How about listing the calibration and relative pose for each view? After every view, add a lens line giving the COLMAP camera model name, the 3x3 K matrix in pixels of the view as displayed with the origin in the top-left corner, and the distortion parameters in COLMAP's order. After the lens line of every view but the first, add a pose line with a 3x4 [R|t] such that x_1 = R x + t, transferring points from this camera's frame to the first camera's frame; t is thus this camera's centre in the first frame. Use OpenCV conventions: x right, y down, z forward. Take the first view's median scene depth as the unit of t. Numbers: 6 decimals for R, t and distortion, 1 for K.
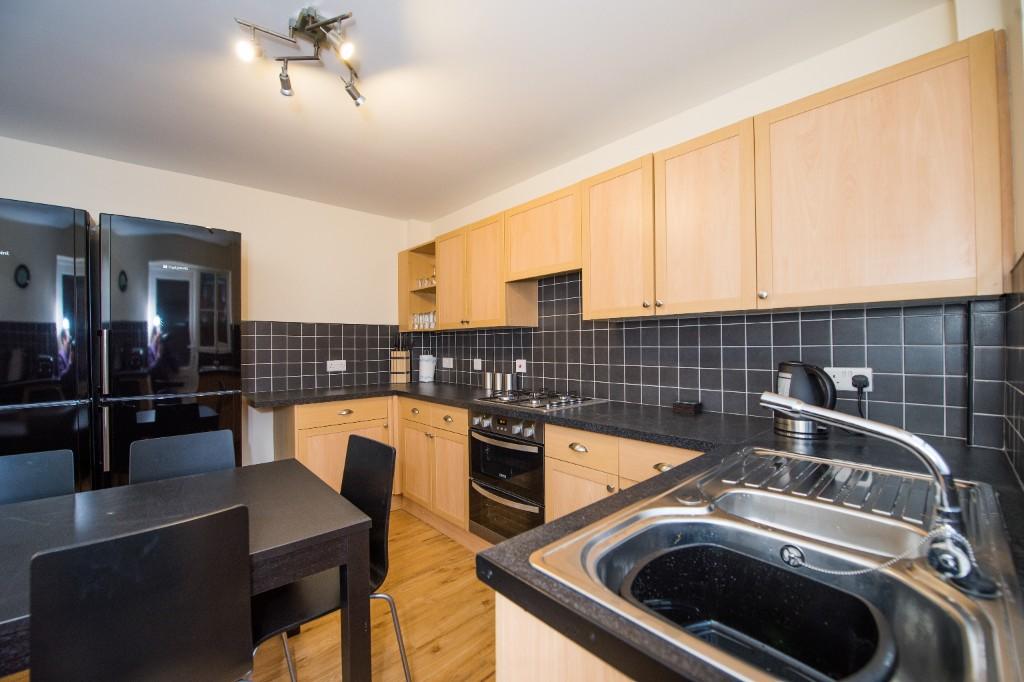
lens RADIAL K [[404.8, 0, 510.1], [0, 404.8, 347.7], [0, 0, 1]] dist [0.001077, -0.000068]
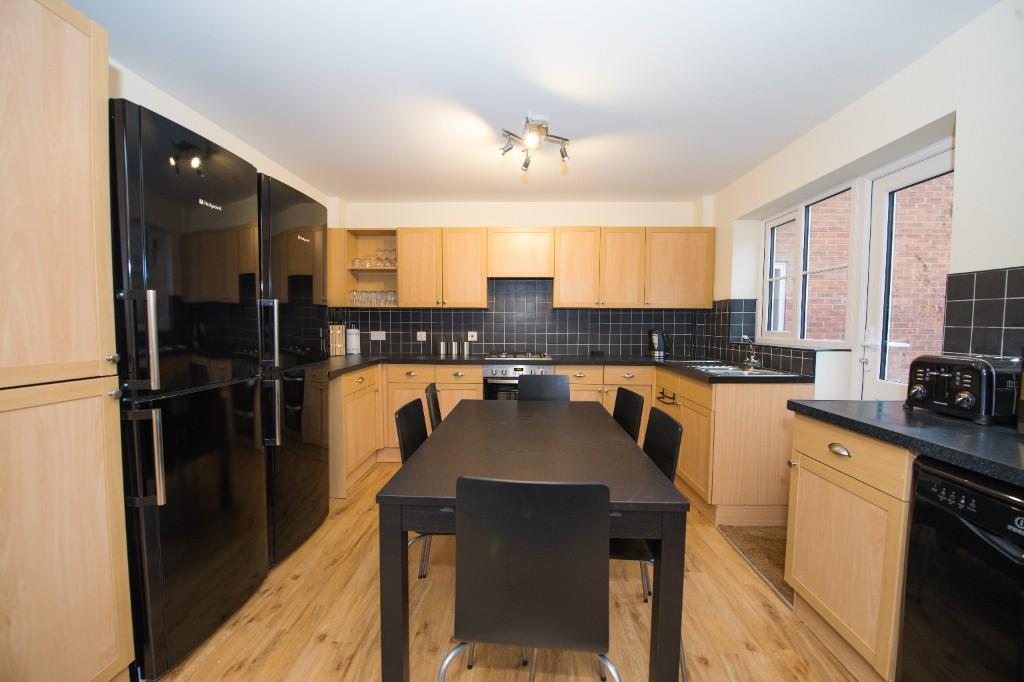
lens RADIAL K [[404.8, 0, 518.3], [0, 404.8, 339.7], [0, 0, 1]] dist [0.001077, -0.000068]
pose [[0.685282, -0.022725, 0.727923, -0.875305], [-0.007932, 0.999221, 0.038662, 0.002878], [-0.728235, -0.032268, 0.684568, -0.051784]]
